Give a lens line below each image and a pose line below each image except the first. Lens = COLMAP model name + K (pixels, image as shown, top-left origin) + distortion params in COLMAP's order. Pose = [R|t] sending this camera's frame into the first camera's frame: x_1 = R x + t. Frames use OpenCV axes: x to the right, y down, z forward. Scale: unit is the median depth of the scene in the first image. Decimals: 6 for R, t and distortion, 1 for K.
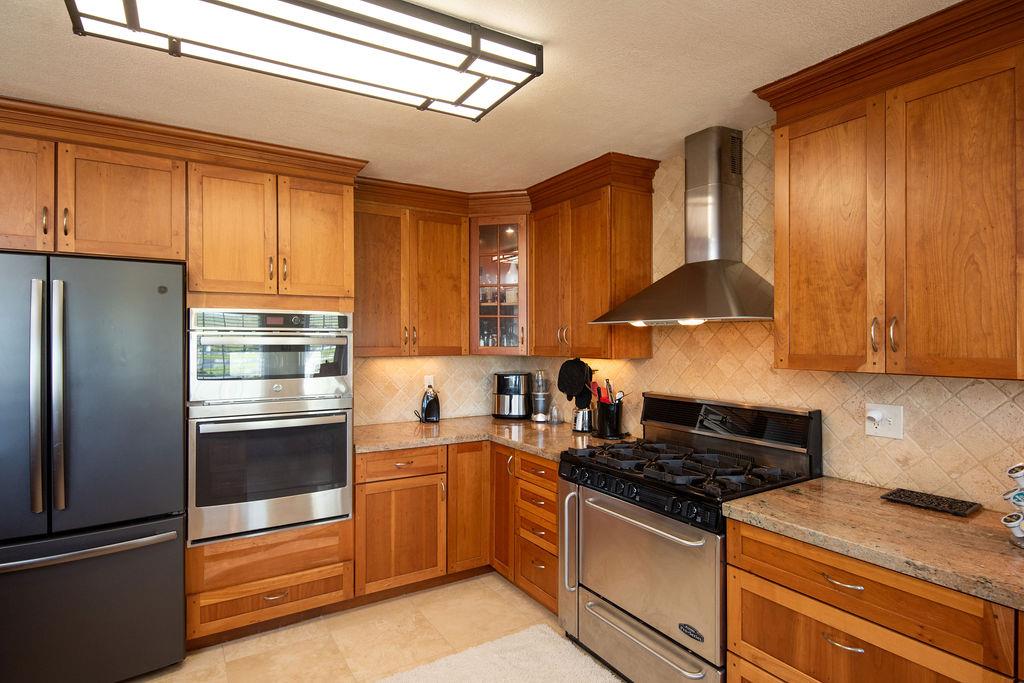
lens RADIAL K [[554.8, 0, 512.3], [0, 554.8, 338.9], [0, 0, 1]] dist [0.005978, -0.009317]
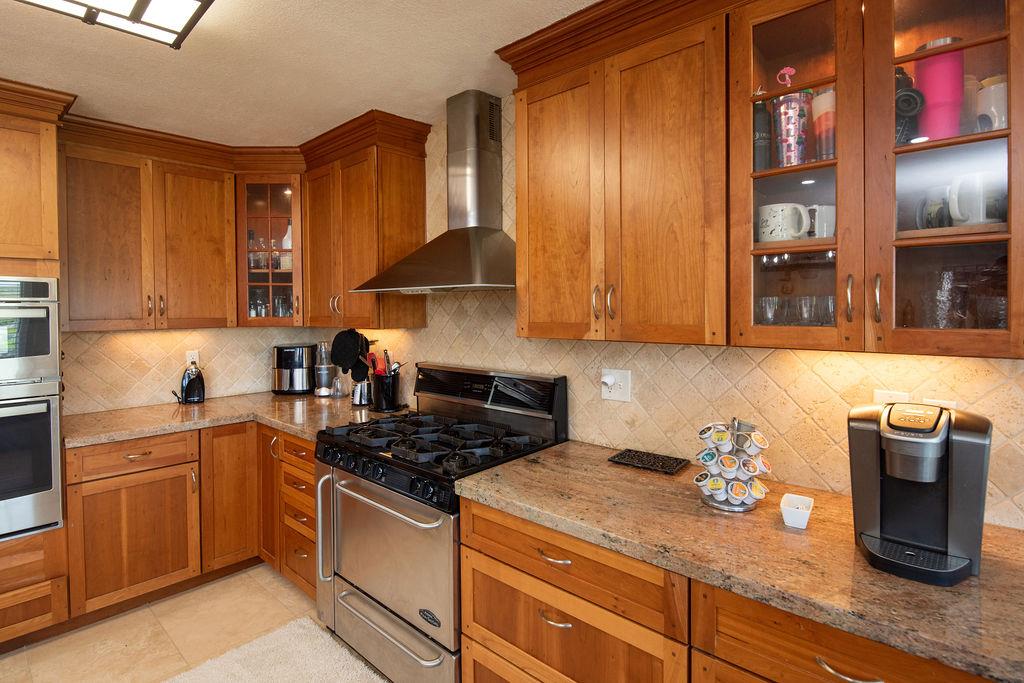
lens RADIAL K [[513.8, 0, 515.0], [0, 513.8, 317.2], [0, 0, 1]] dist [-0.005135, -0.006467]
pose [[0.962156, -0.012092, 0.272229, 0.184807], [0.007156, 0.999792, 0.019119, 0.000376], [-0.272404, -0.016448, 0.962042, 0.103426]]
